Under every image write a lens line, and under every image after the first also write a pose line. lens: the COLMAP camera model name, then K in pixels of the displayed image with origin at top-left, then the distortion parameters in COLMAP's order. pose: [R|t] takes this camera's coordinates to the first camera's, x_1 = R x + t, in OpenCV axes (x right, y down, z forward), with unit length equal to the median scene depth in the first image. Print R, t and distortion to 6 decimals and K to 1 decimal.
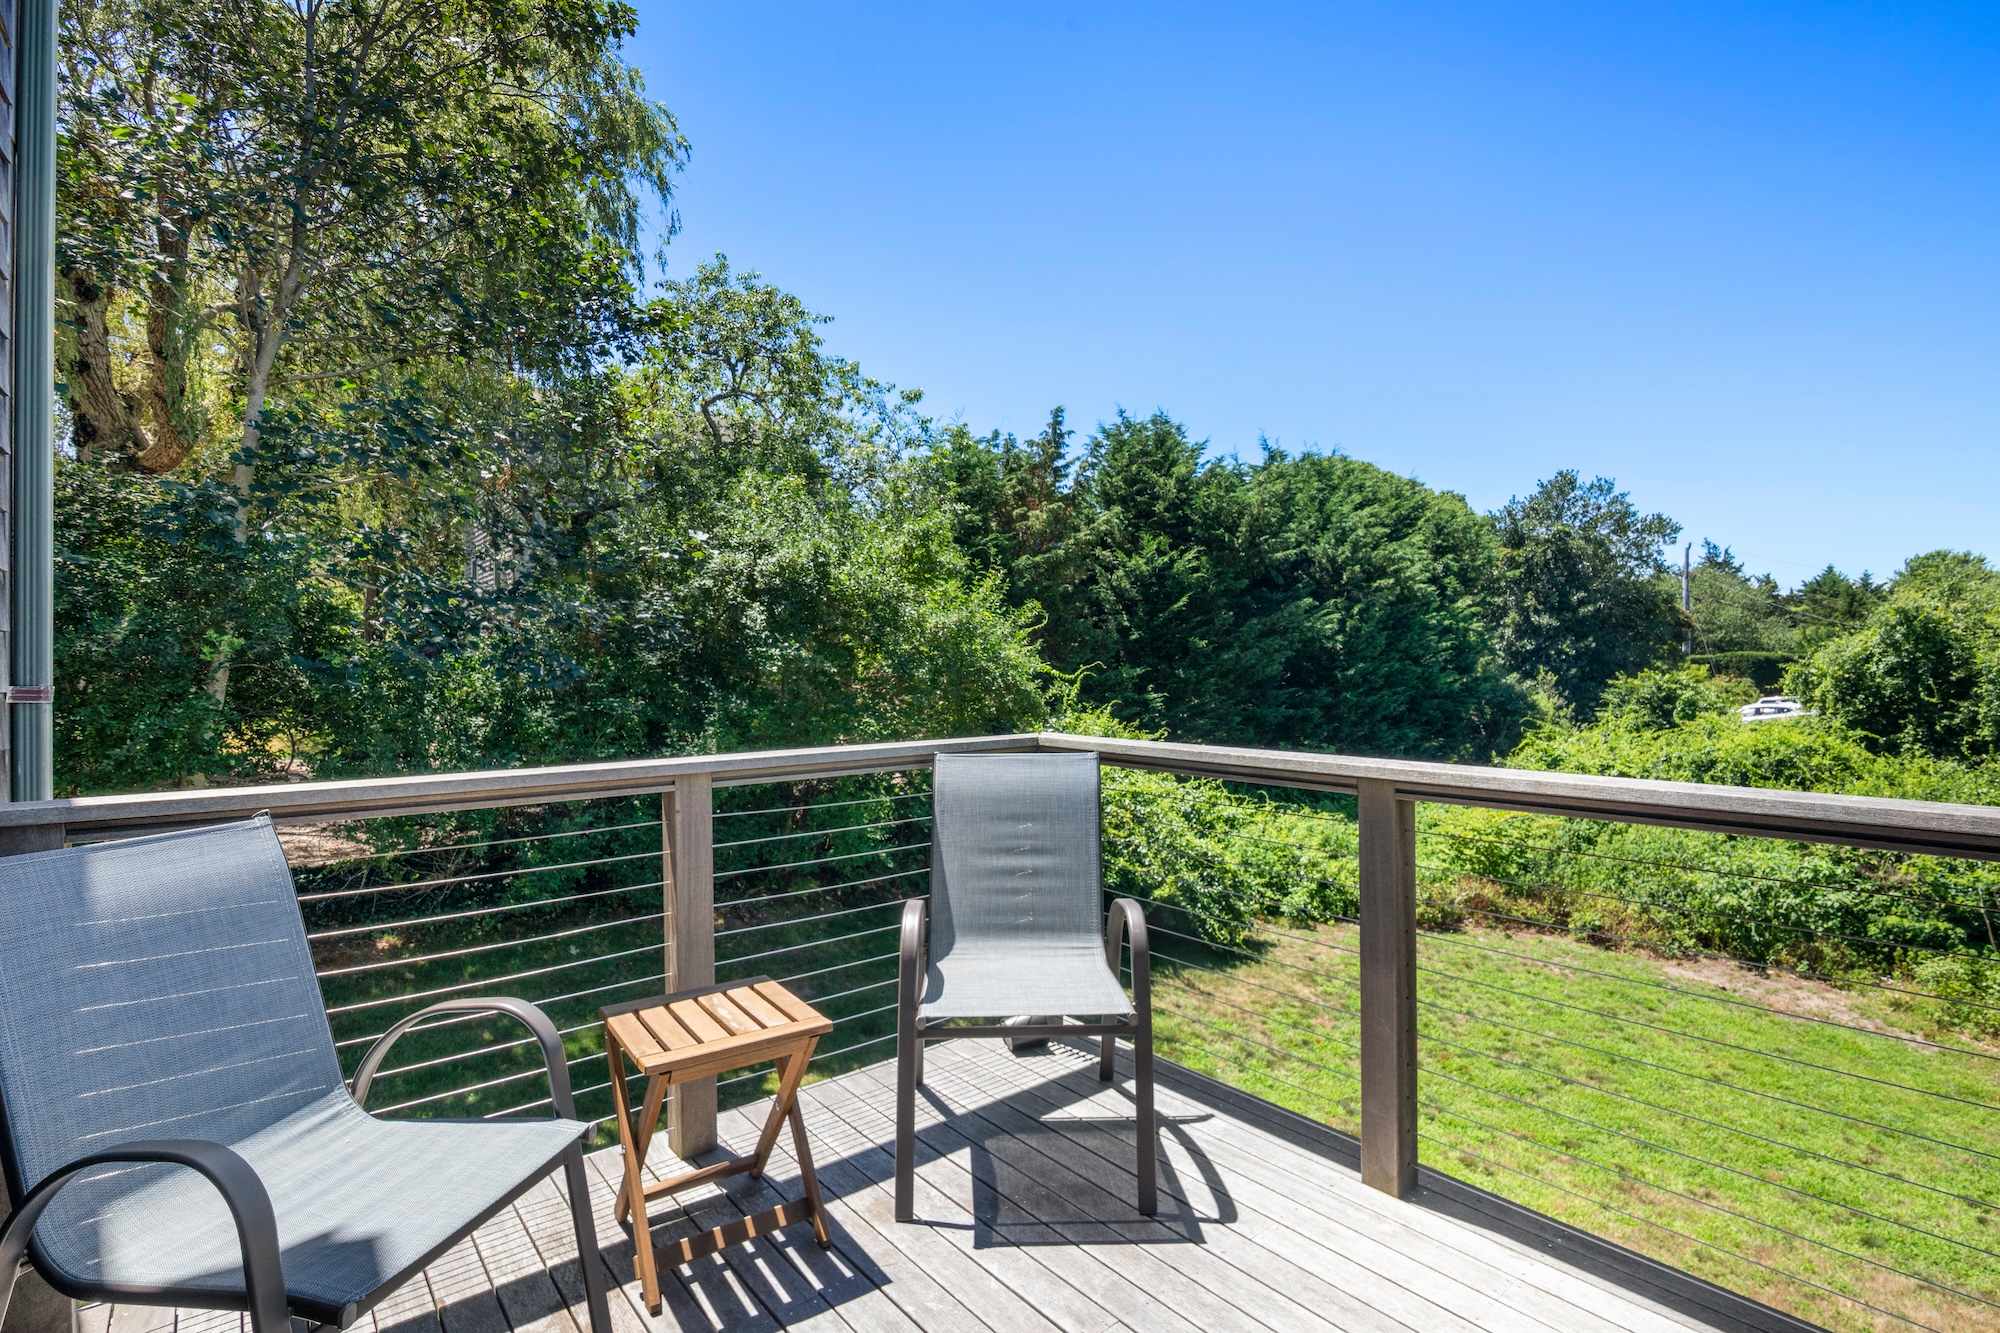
lens RADIAL K [[954.1, 0, 1011.1], [0, 954.1, 666.3], [0, 0, 1]] dist [-0.017703, 0.001066]
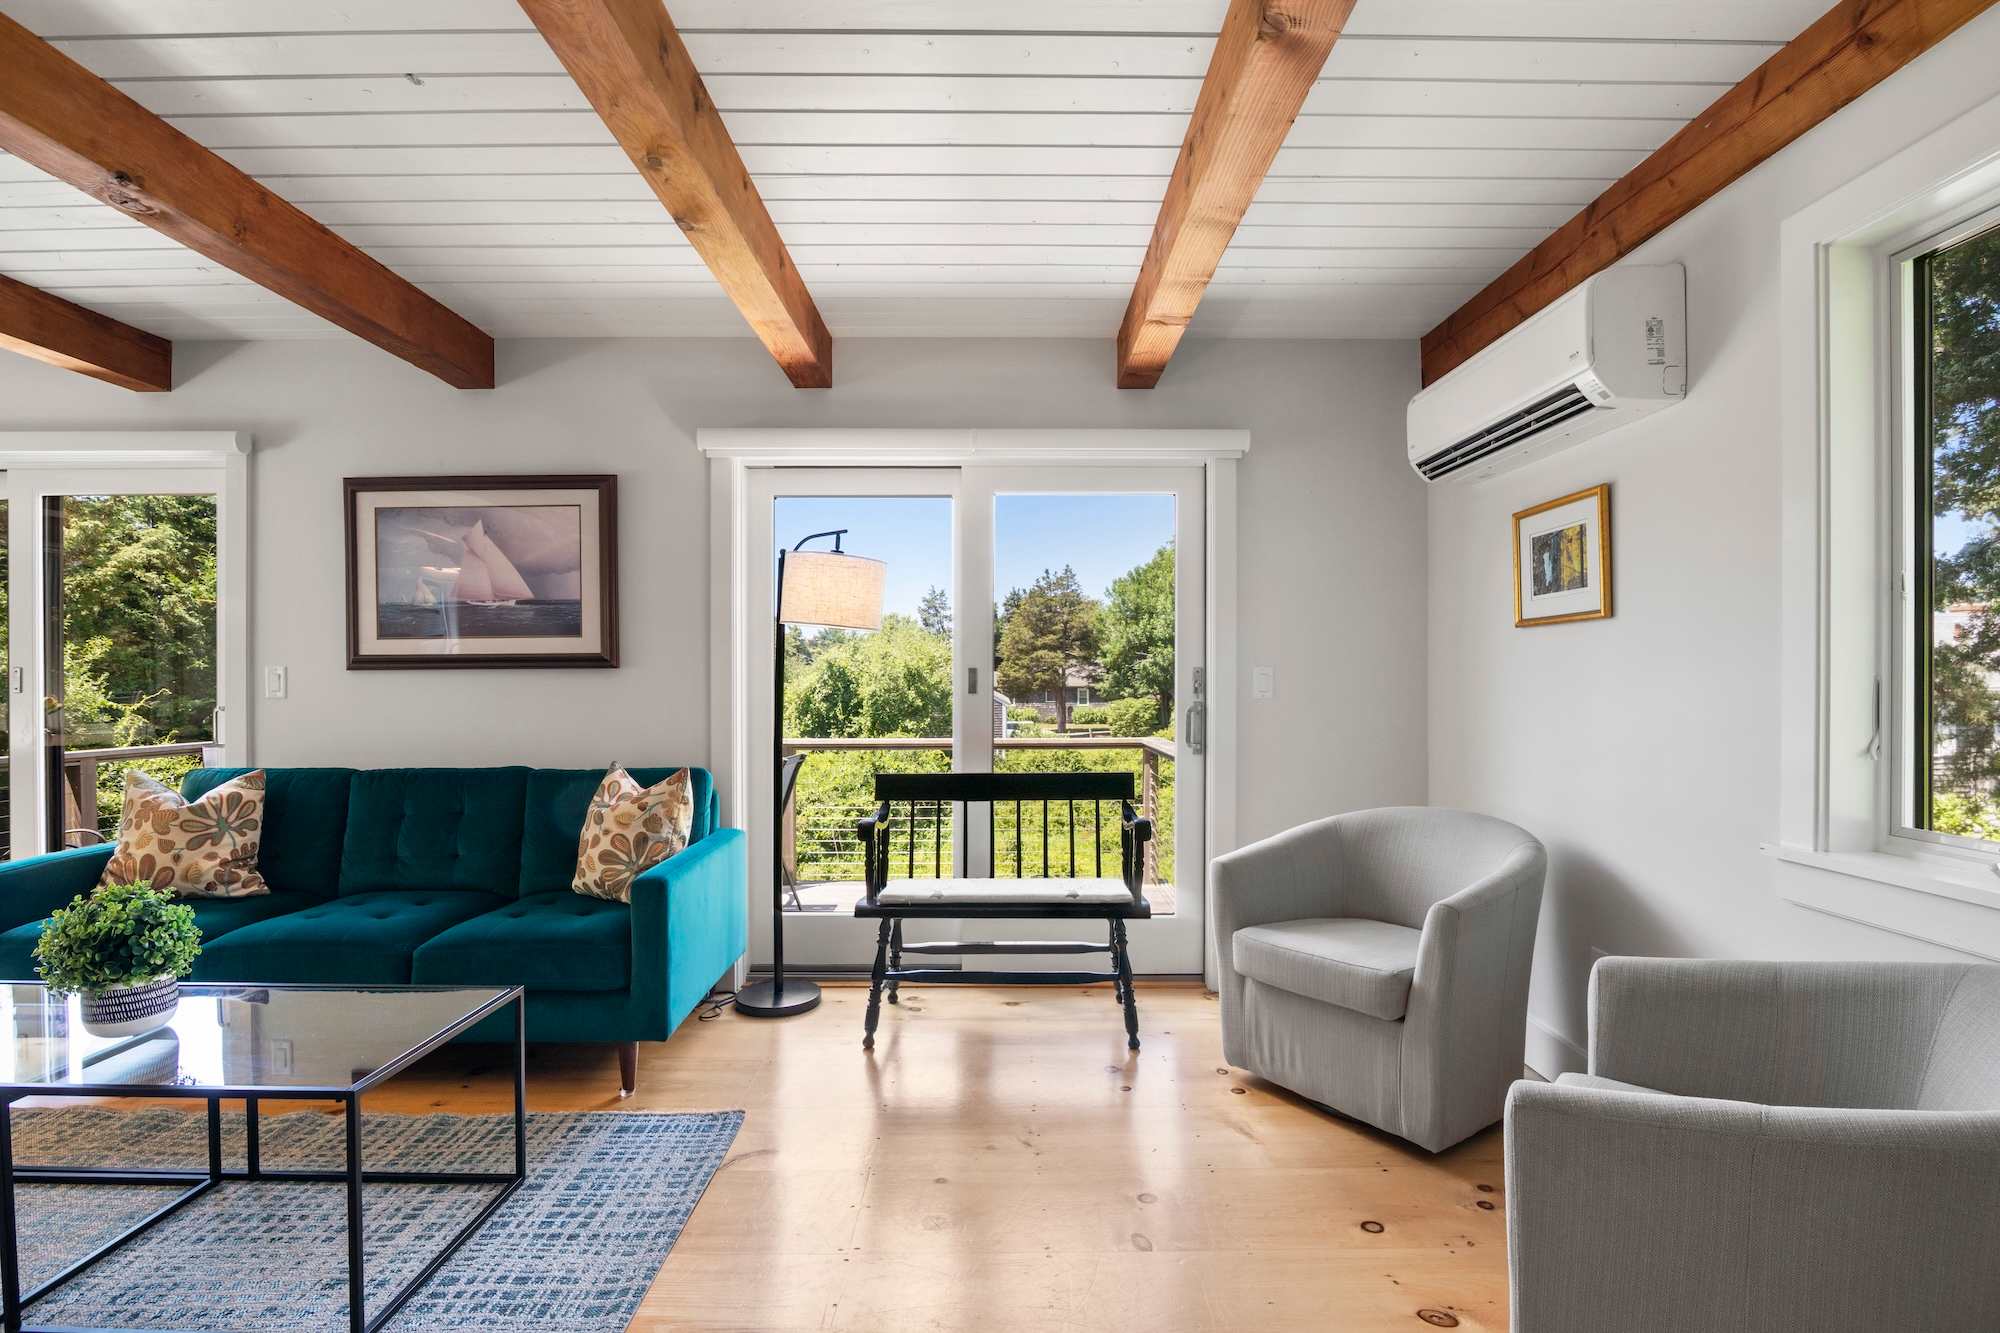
lens RADIAL K [[954.1, 0, 999.7], [0, 954.1, 679.6], [0, 0, 1]] dist [-0.017703, 0.001066]
pose [[0.645460, 0.008359, 0.763748, -0.061381], [0.003769, 0.999893, -0.014128, -0.002205], [-0.763785, 0.011997, 0.645360, -0.195646]]
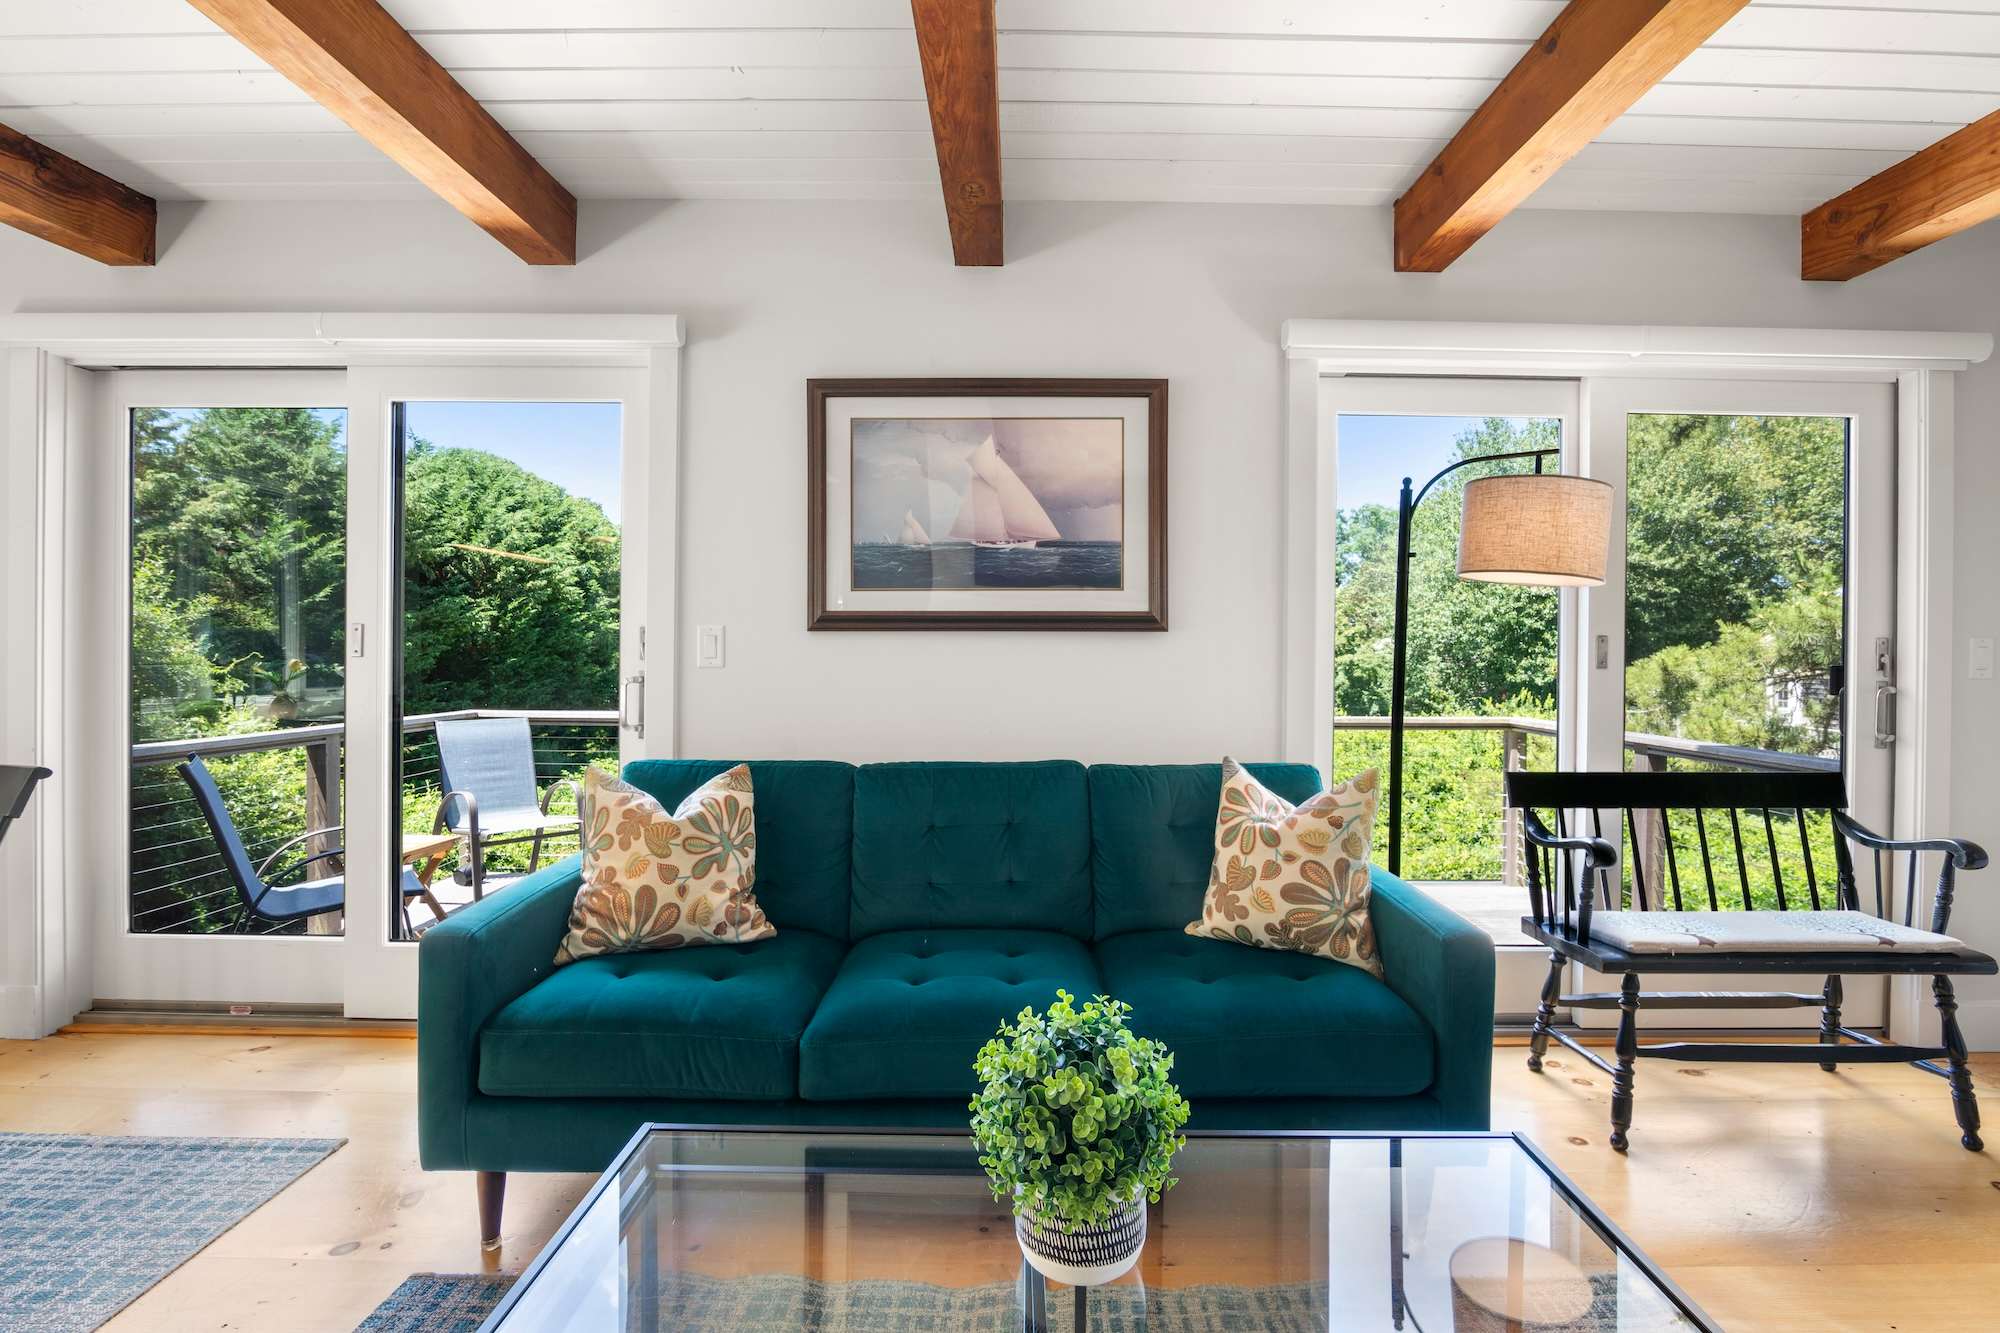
lens RADIAL K [[954.1, 0, 1010.5], [0, 954.1, 649.3], [0, 0, 1]] dist [-0.017703, 0.001066]
pose [[0.645657, 0.013324, 0.763511, -0.086428], [-0.005349, 0.999902, -0.012926, -0.002673], [-0.763609, 0.004262, 0.645665, -0.110814]]
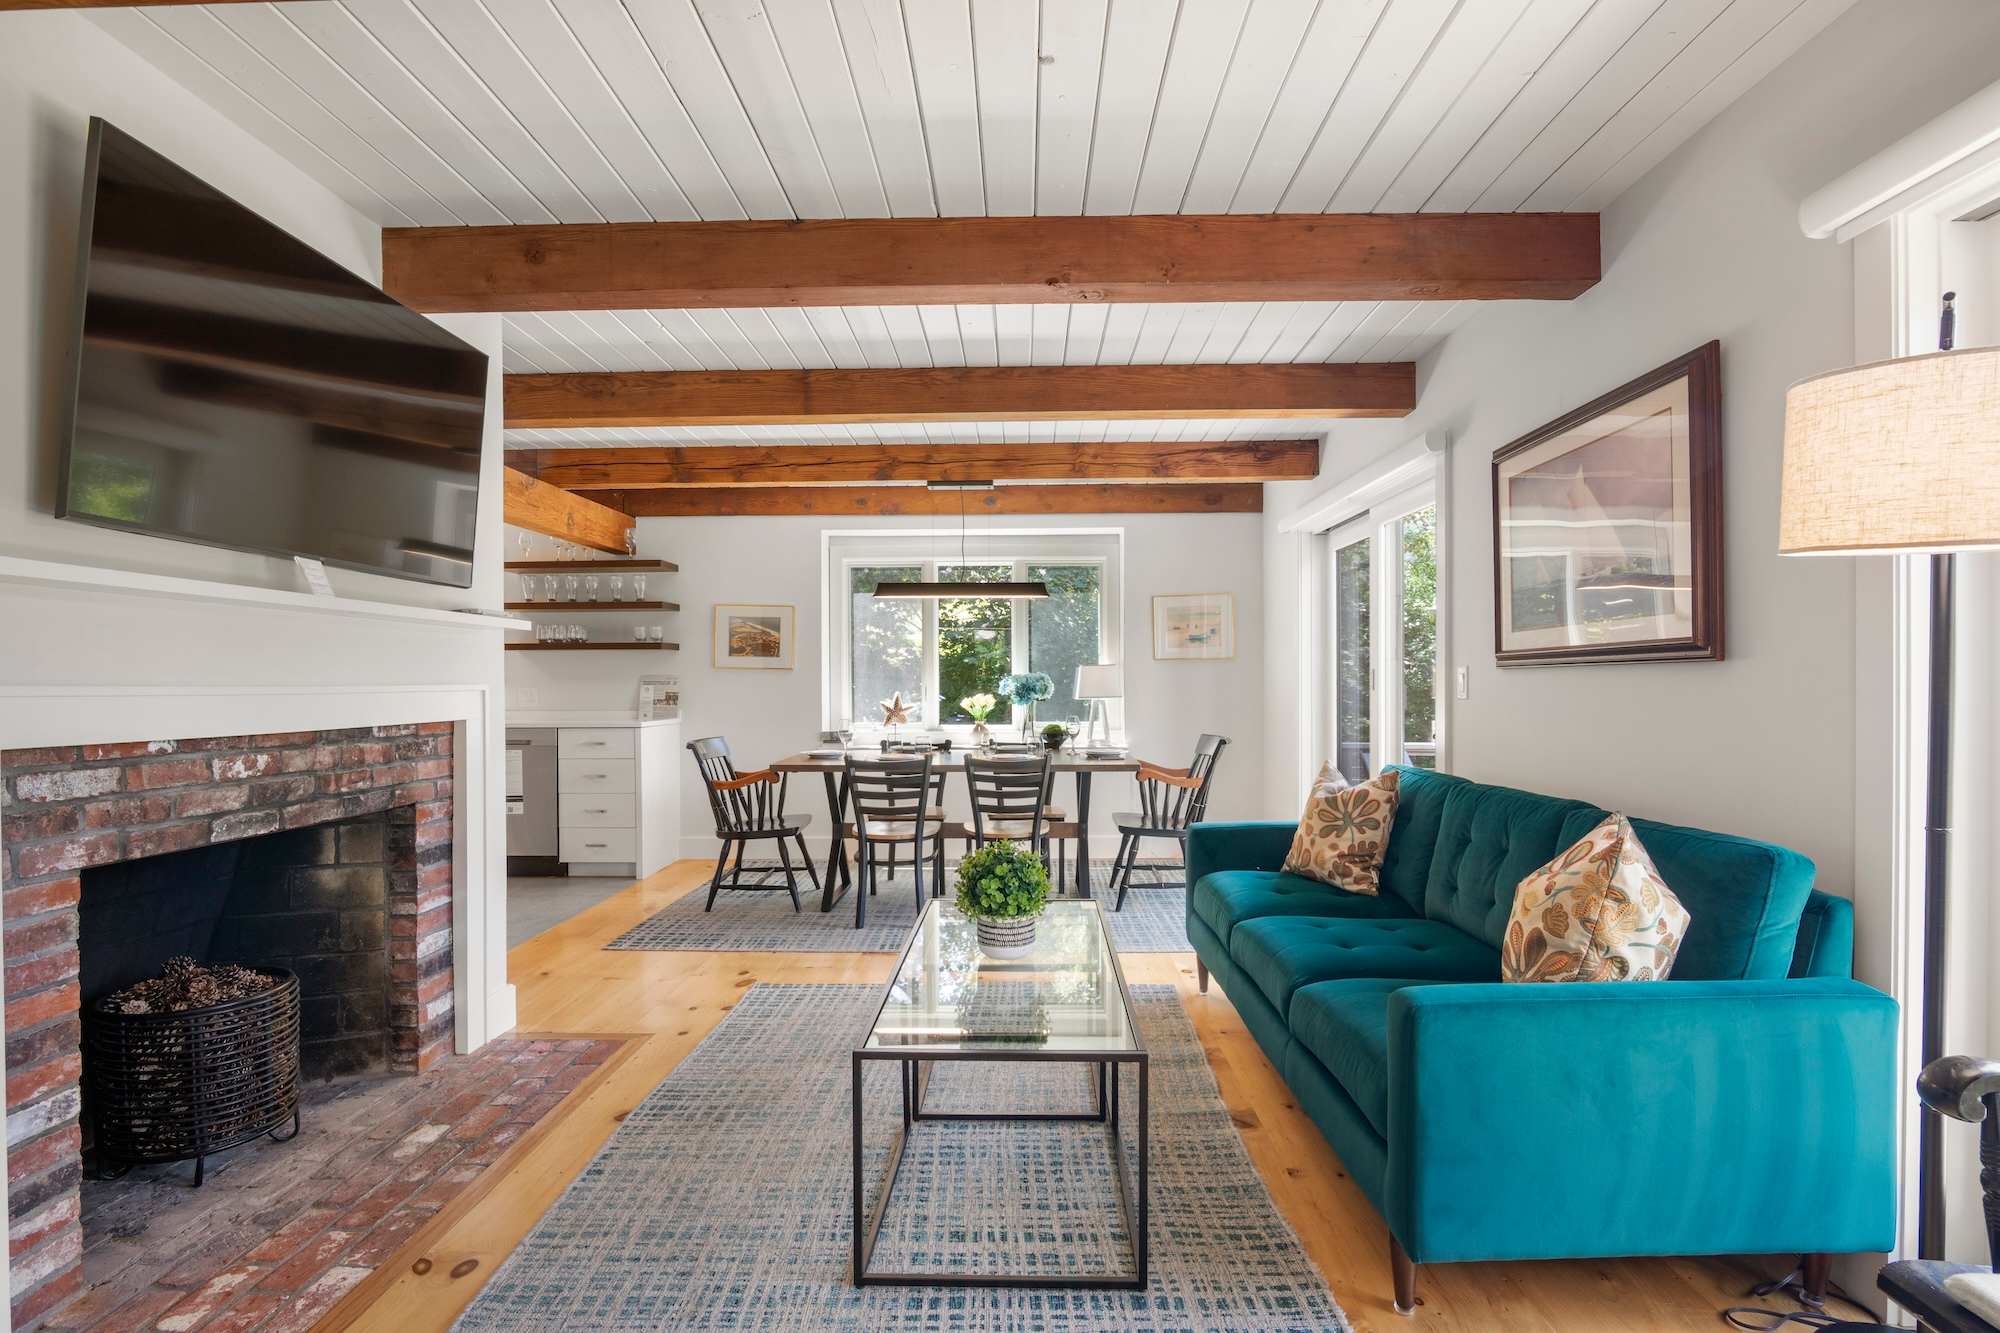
lens RADIAL K [[954.1, 0, 1007.5], [0, 954.1, 681.0], [0, 0, 1]] dist [-0.017703, 0.001066]
pose [[0.753720, 0.009137, -0.657132, 0.024070], [-0.012855, 0.999917, -0.000842, -0.003539], [0.657069, 0.009082, 0.753775, -0.164035]]
